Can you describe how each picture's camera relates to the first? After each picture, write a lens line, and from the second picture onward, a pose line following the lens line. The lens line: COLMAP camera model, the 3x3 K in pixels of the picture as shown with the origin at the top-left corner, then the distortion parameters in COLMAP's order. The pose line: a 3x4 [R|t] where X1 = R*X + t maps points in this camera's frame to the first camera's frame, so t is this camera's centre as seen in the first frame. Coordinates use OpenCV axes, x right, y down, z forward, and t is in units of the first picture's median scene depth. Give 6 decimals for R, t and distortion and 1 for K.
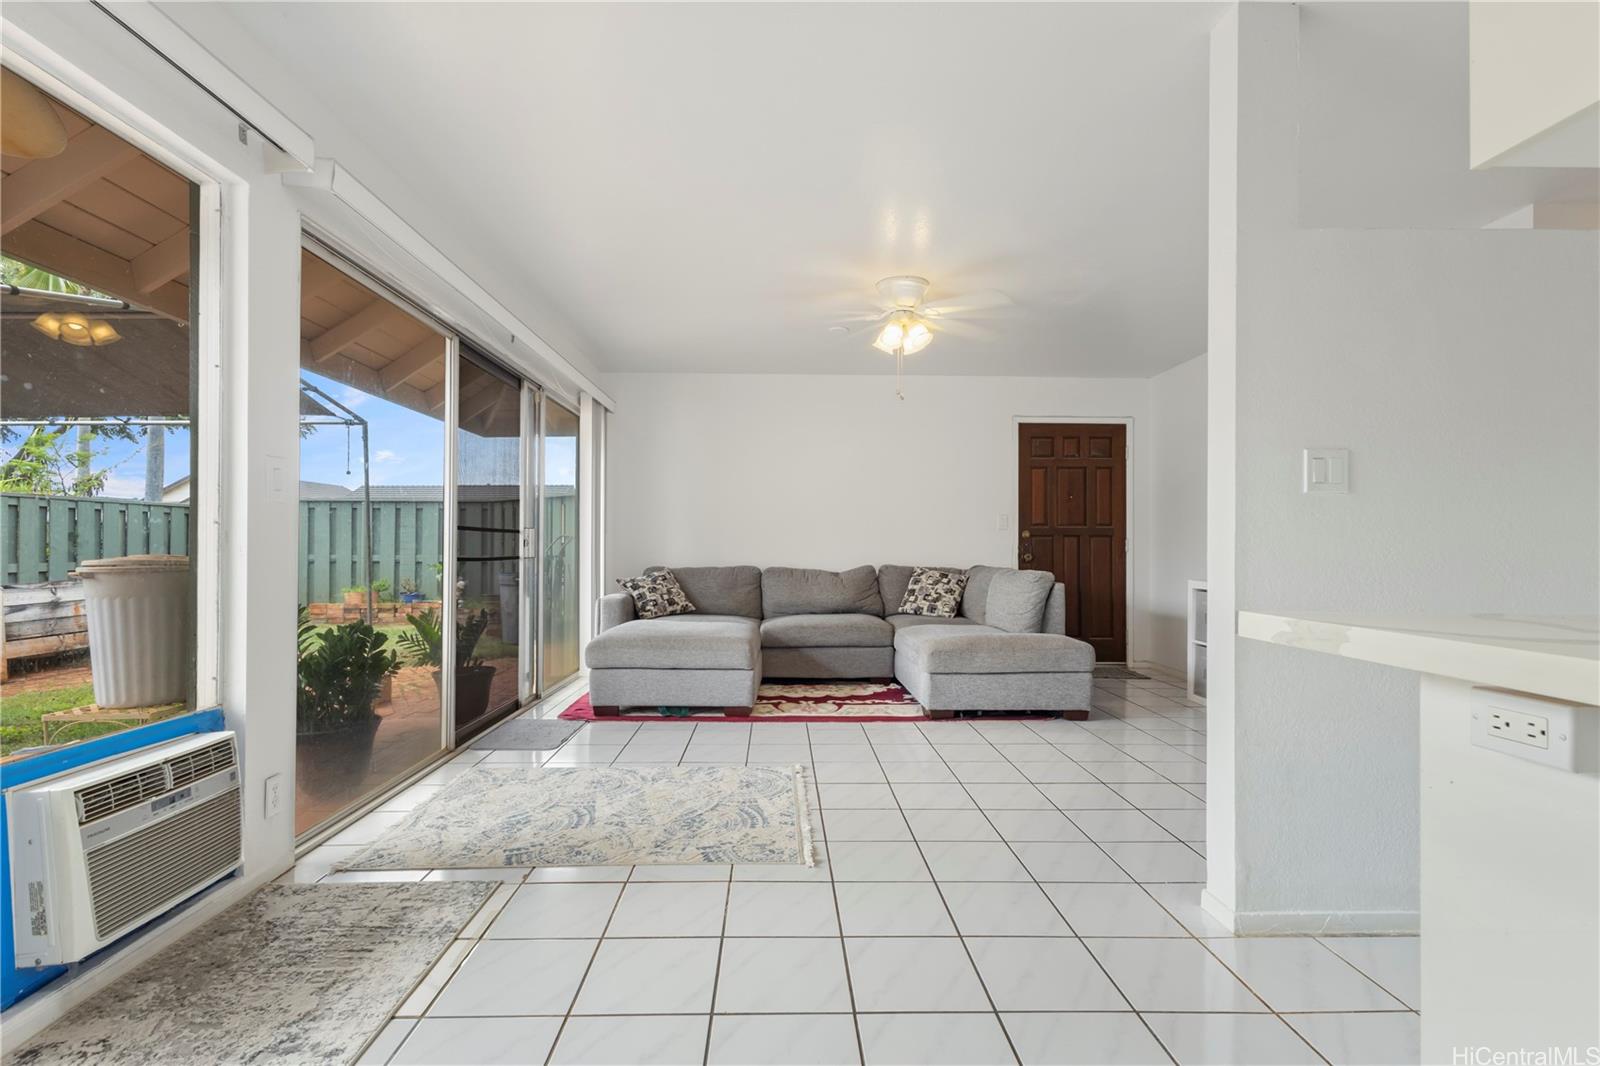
lens RADIAL K [[745.5, 0, 795.5], [0, 745.5, 536.2], [0, 0, 1]] dist [0.005757, 0.000558]
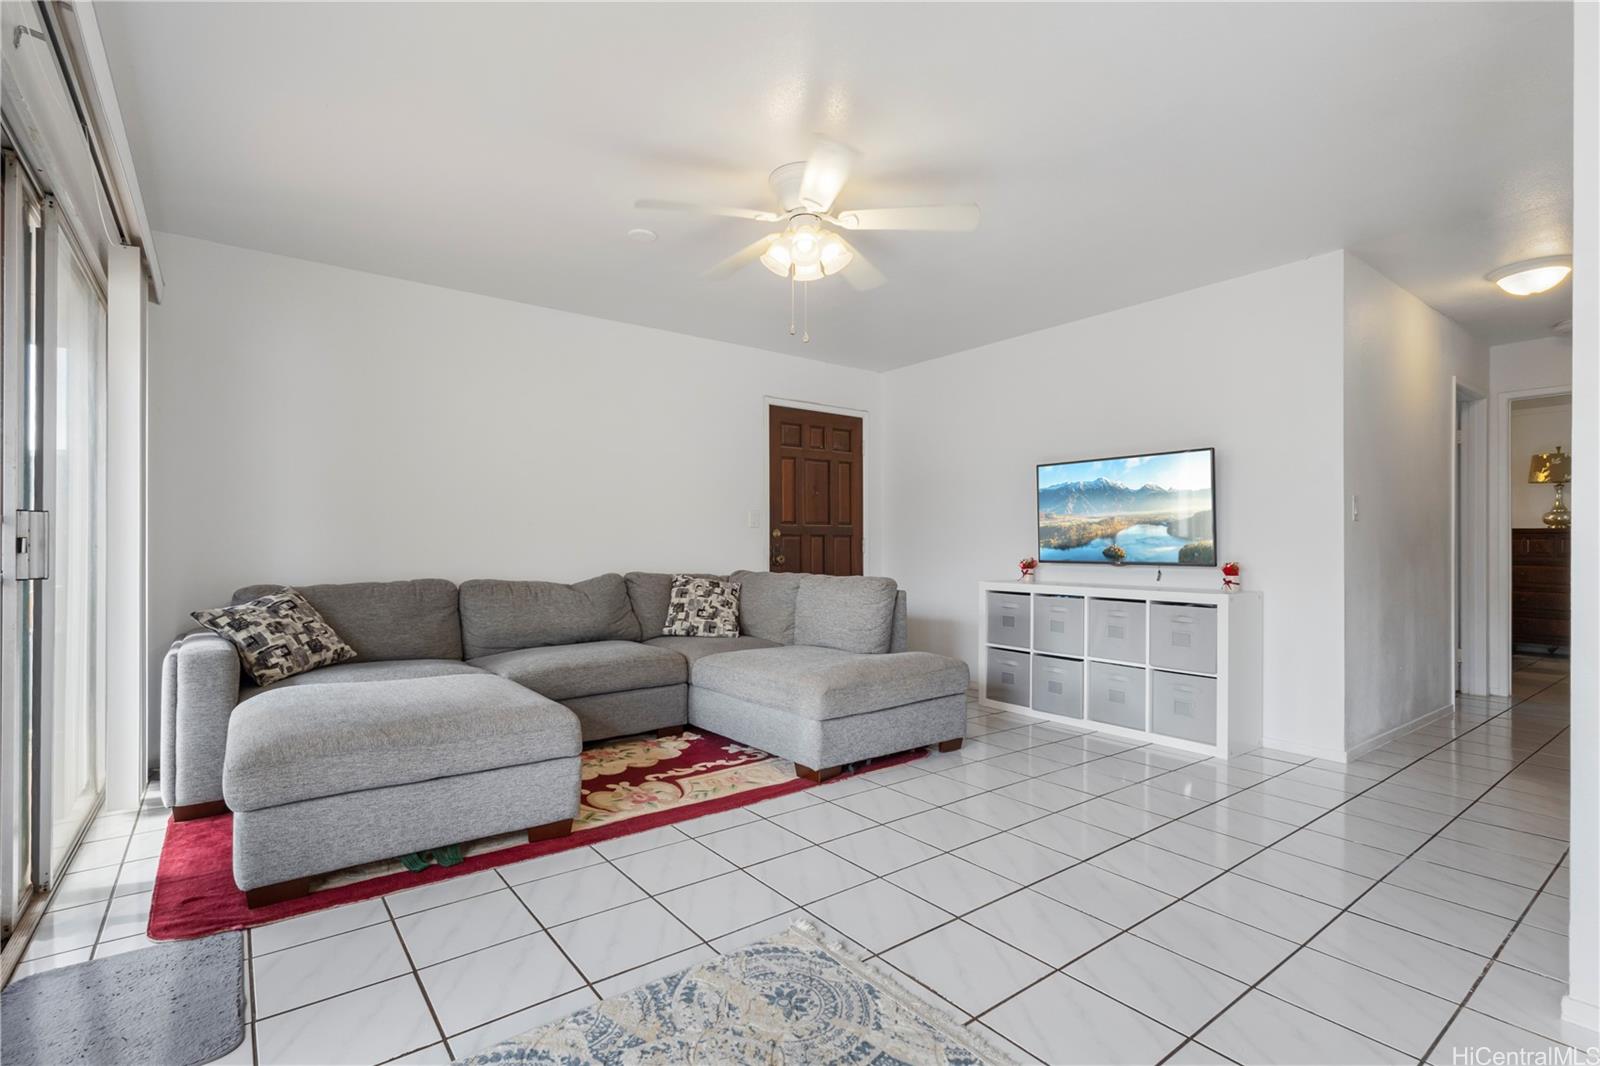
lens RADIAL K [[745.5, 0, 799.8], [0, 745.5, 540.7], [0, 0, 1]] dist [0.005757, 0.000558]
pose [[0.809195, 0.000589, 0.587540, -0.199500], [-0.004808, 0.999973, 0.005620, 0.001186], [-0.587520, -0.007373, 0.809176, 0.306220]]
